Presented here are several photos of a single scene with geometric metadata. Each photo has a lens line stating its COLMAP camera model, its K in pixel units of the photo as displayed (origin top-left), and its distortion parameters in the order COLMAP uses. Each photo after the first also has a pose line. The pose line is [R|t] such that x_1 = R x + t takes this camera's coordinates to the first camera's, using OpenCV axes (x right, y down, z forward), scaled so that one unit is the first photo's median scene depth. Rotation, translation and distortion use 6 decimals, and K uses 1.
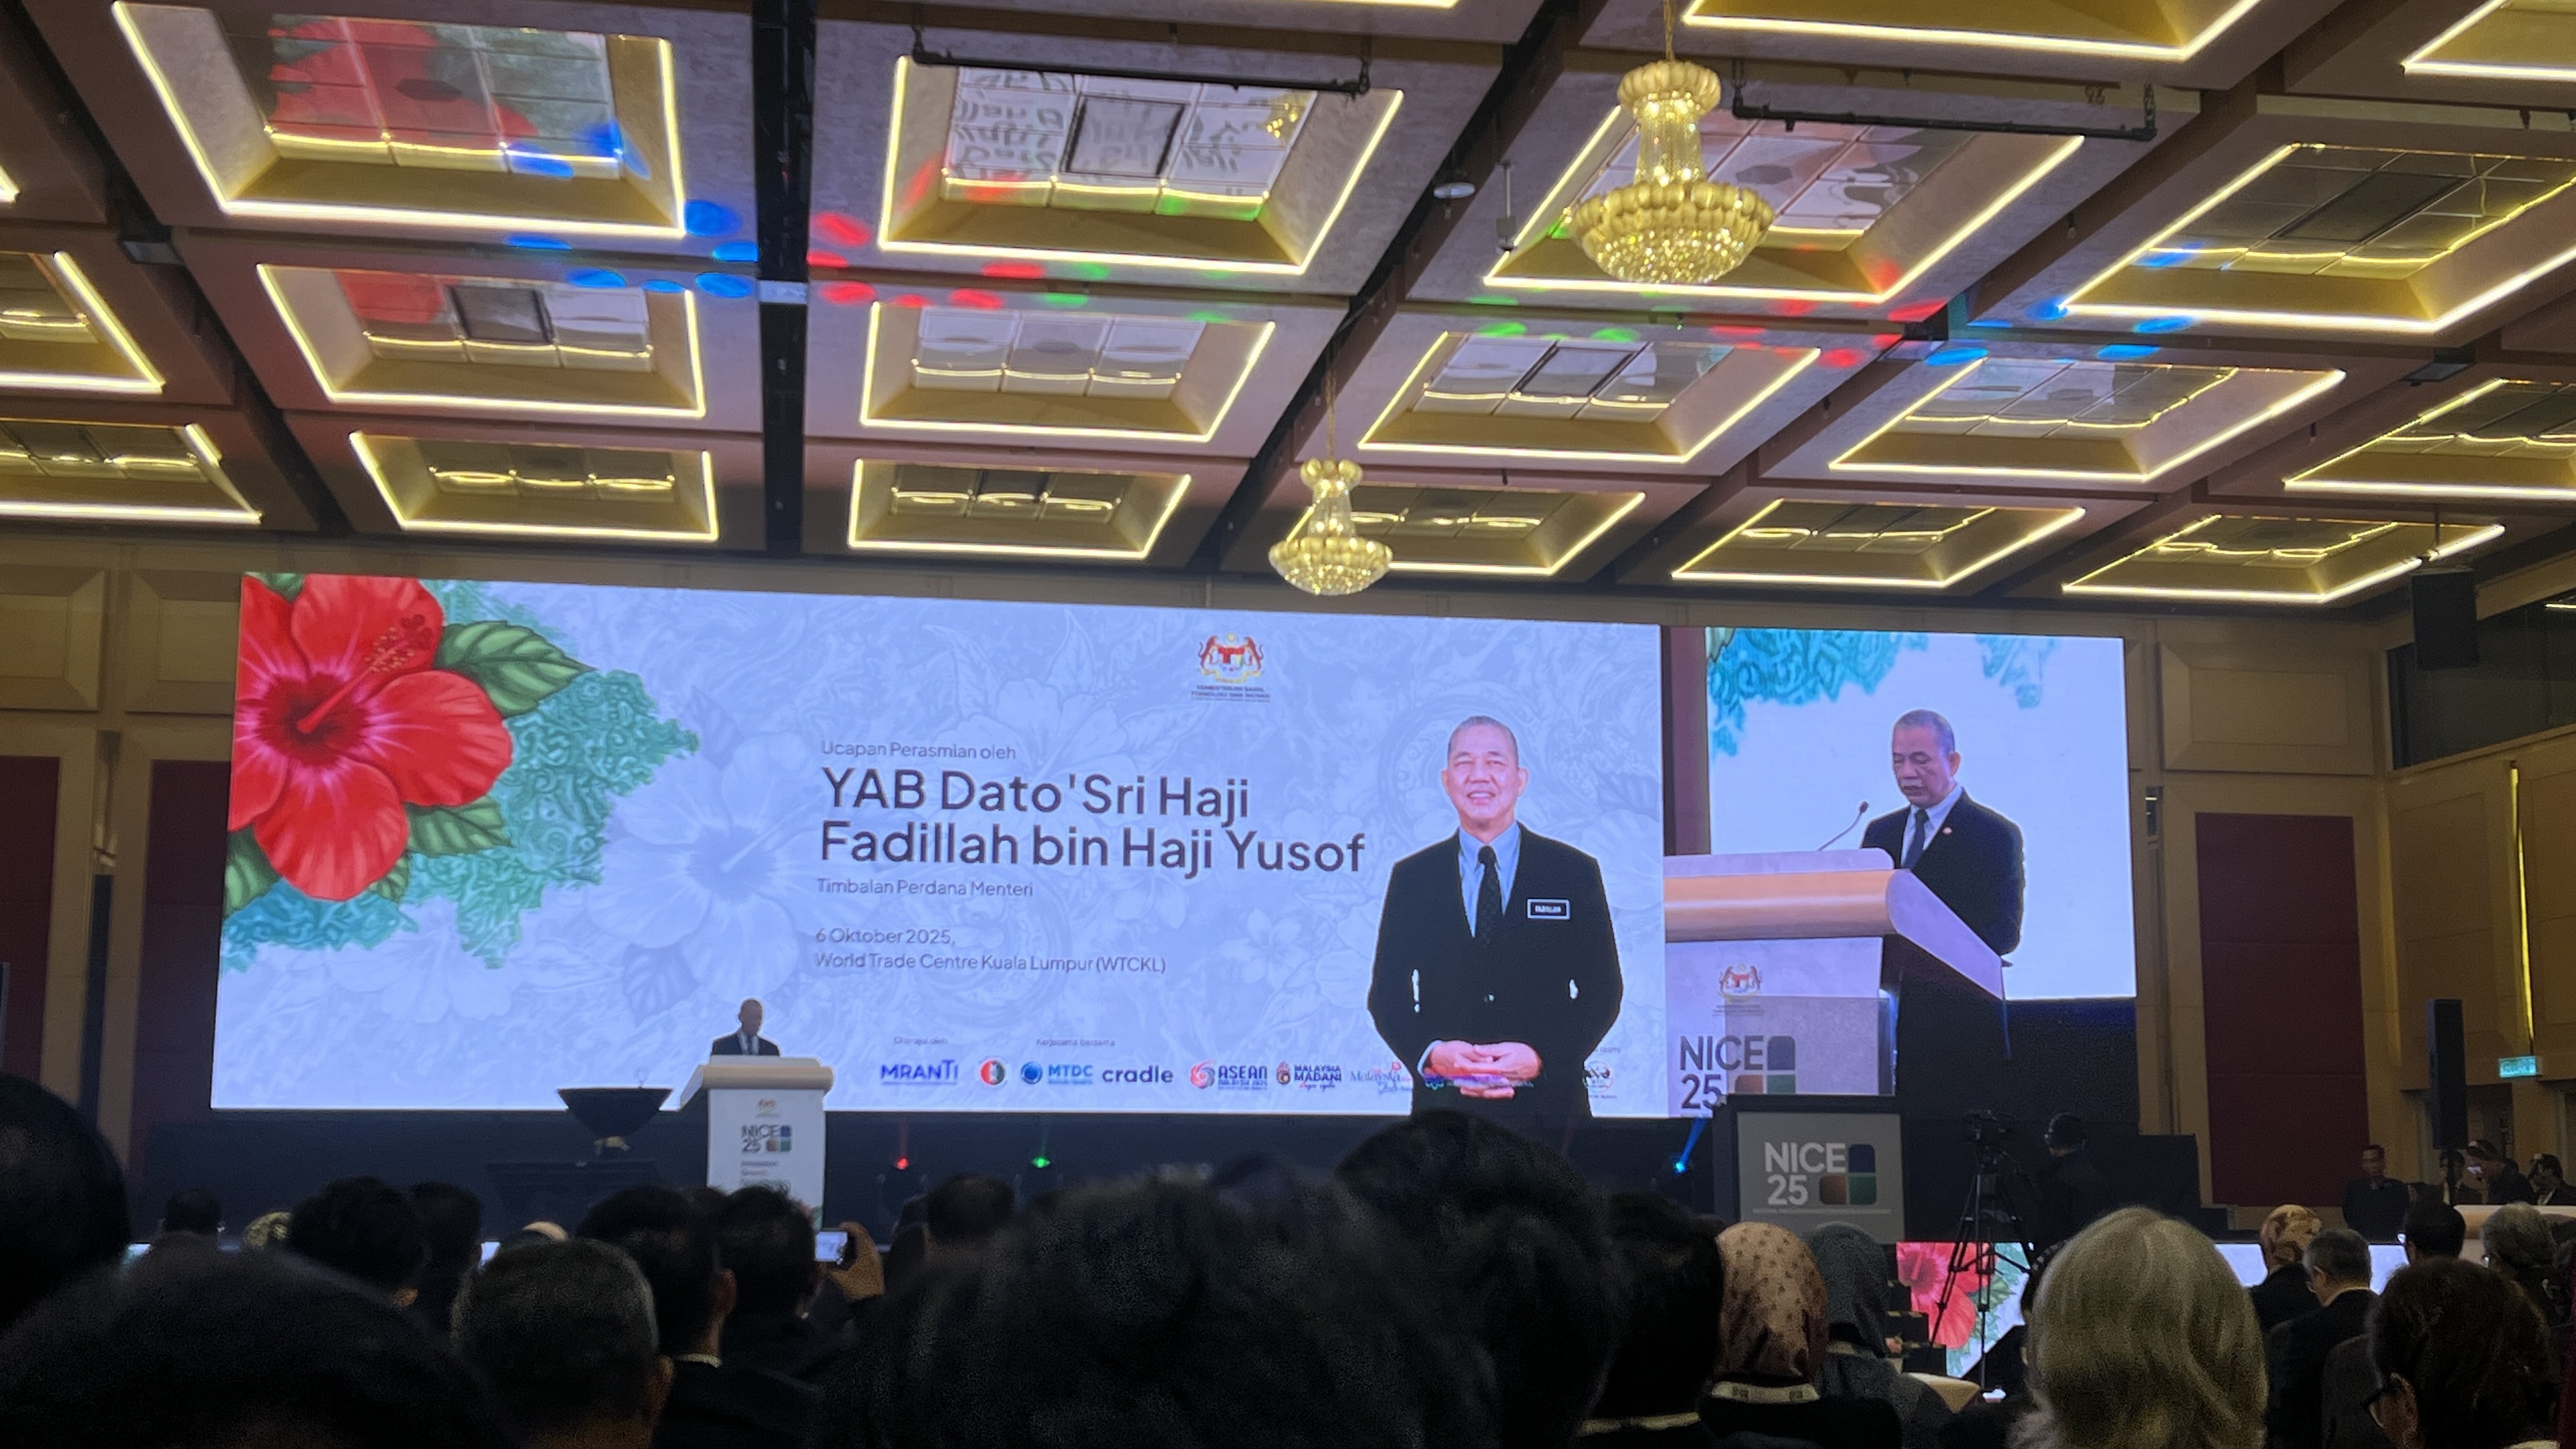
lens RADIAL K [[3025.6, 0, 1272.6], [0, 3025.6, 724.8], [0, 0, 1]] dist [0.140102, 0.000000]
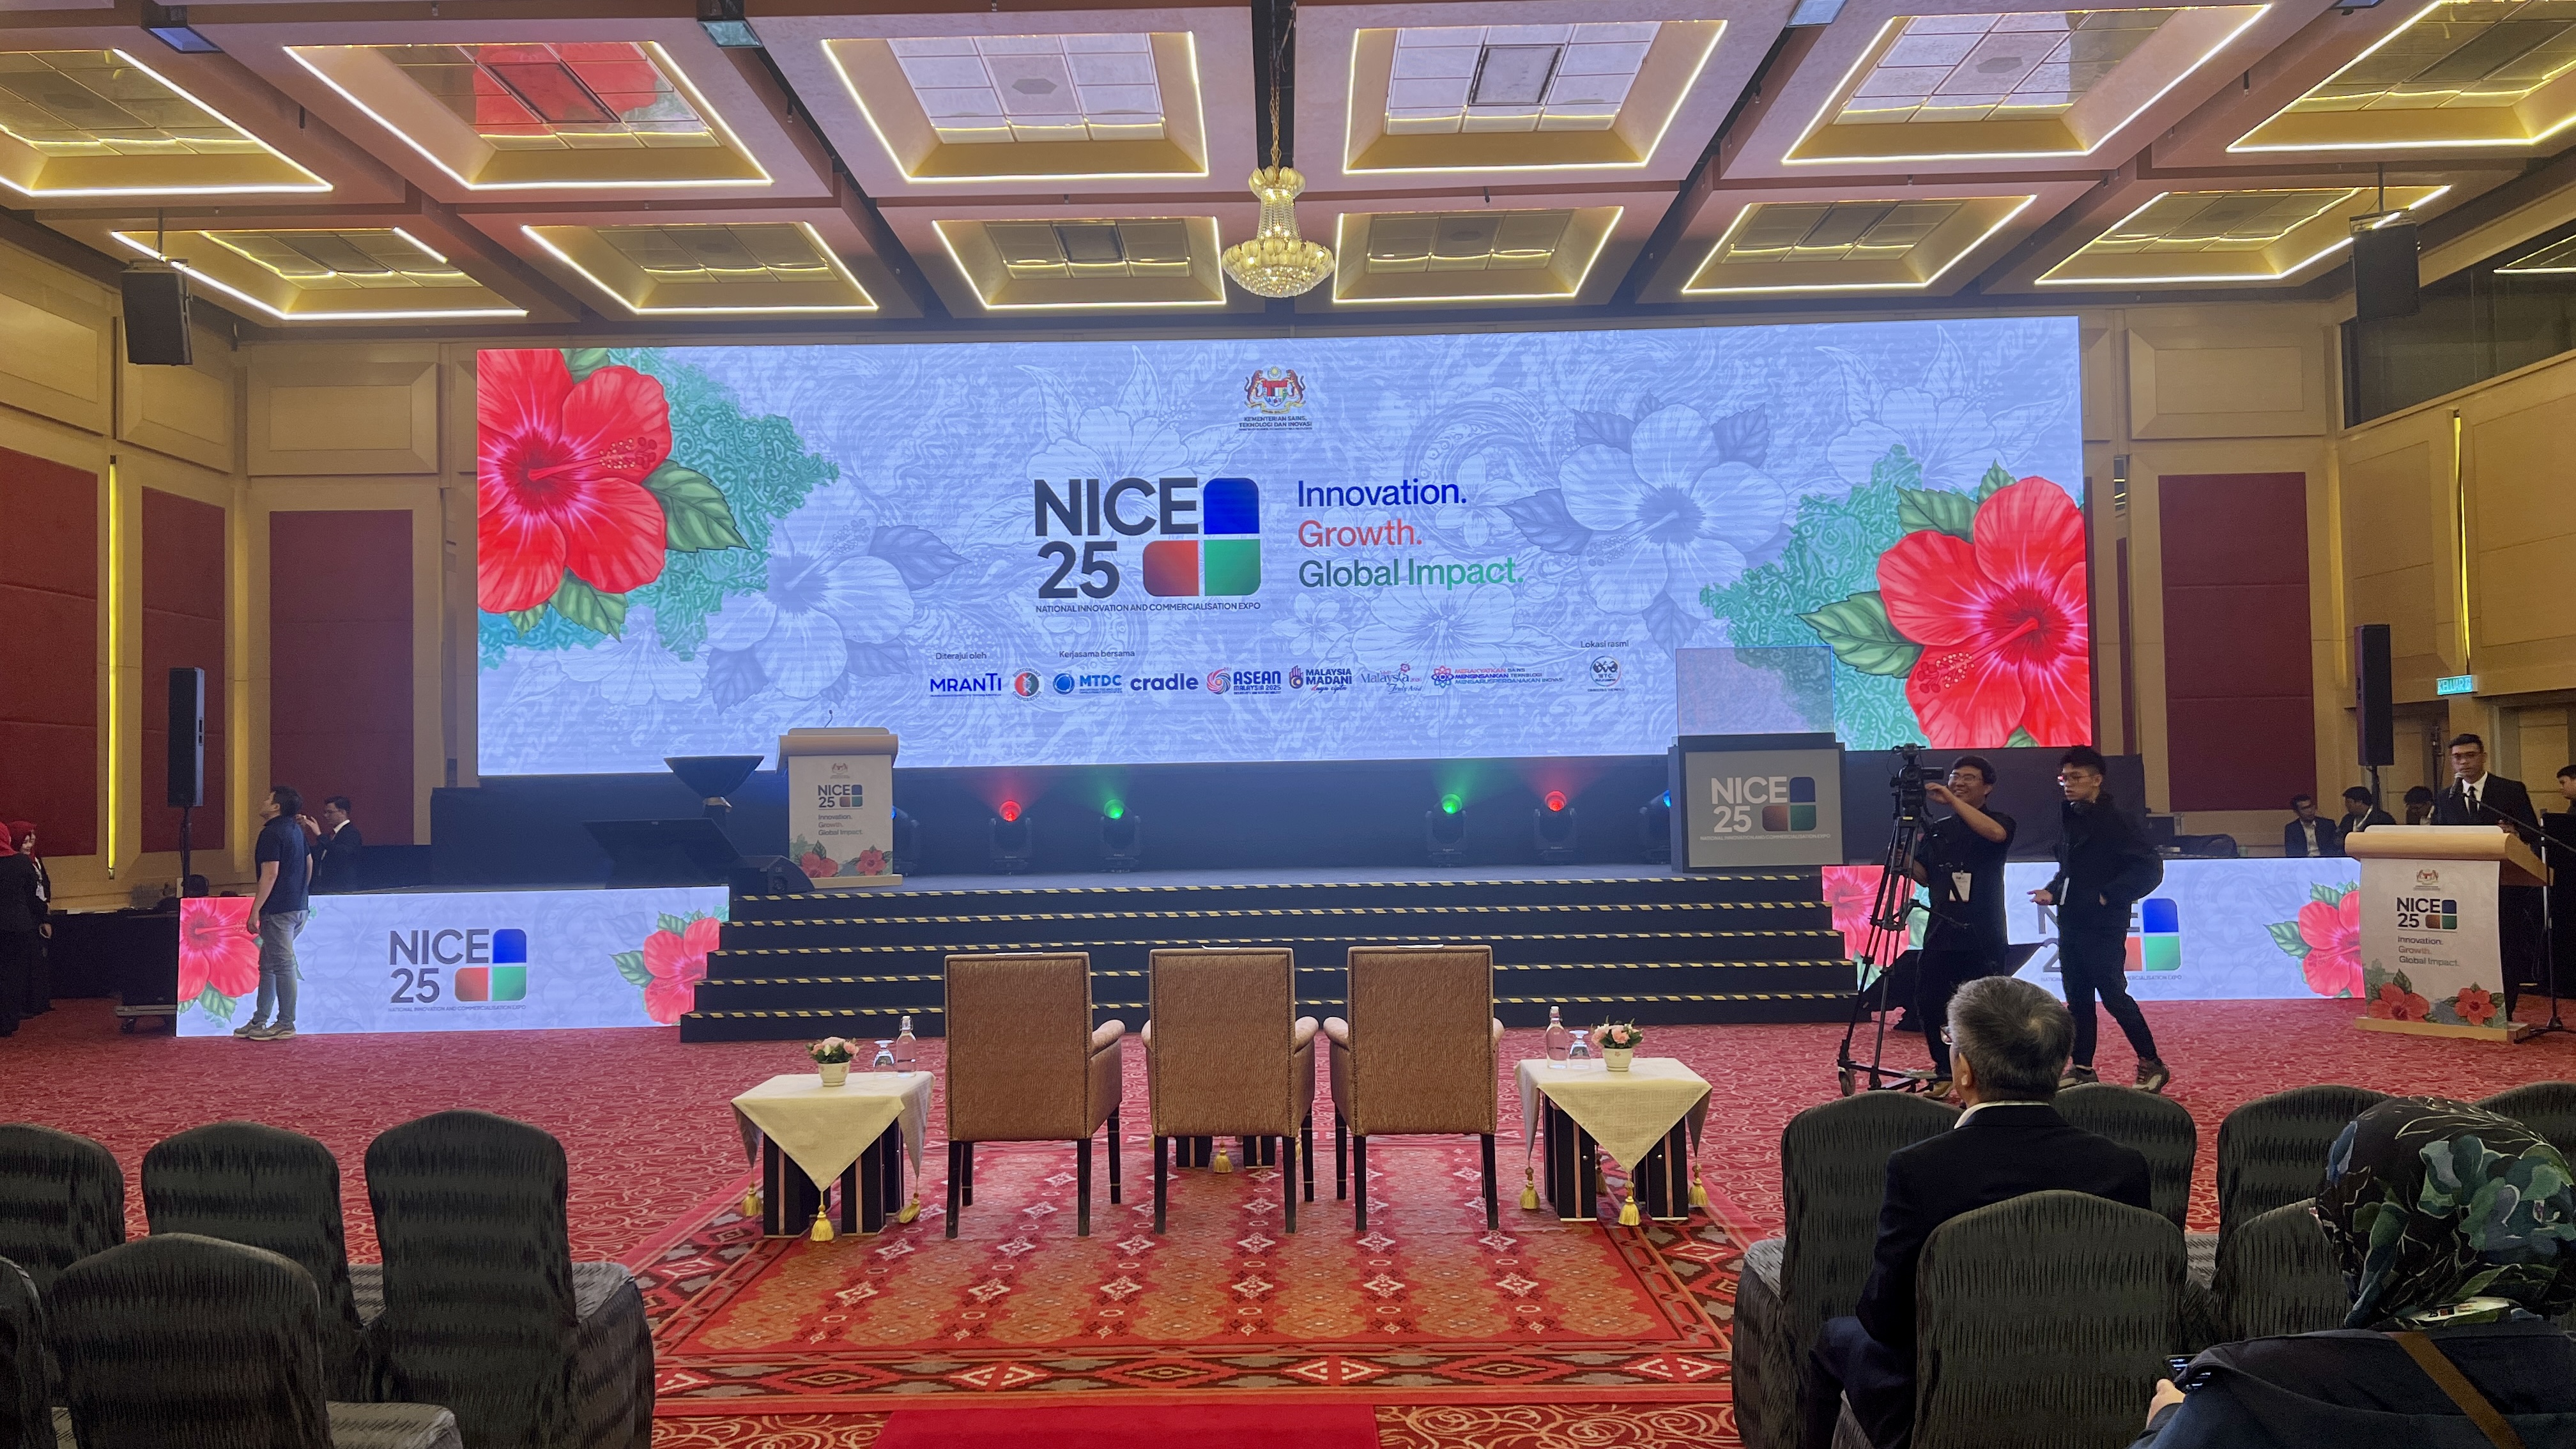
lens RADIAL K [[1962.5, 0, 1284.6], [0, 1962.5, 727.1], [0, 0, 1]] dist [0.064464, -0.011903]
pose [[0.986022, -0.027962, -0.164251, 0.114655], [0.046884, 0.992548, 0.112478, 0.026818], [0.159882, -0.118607, 0.979985, 0.242208]]
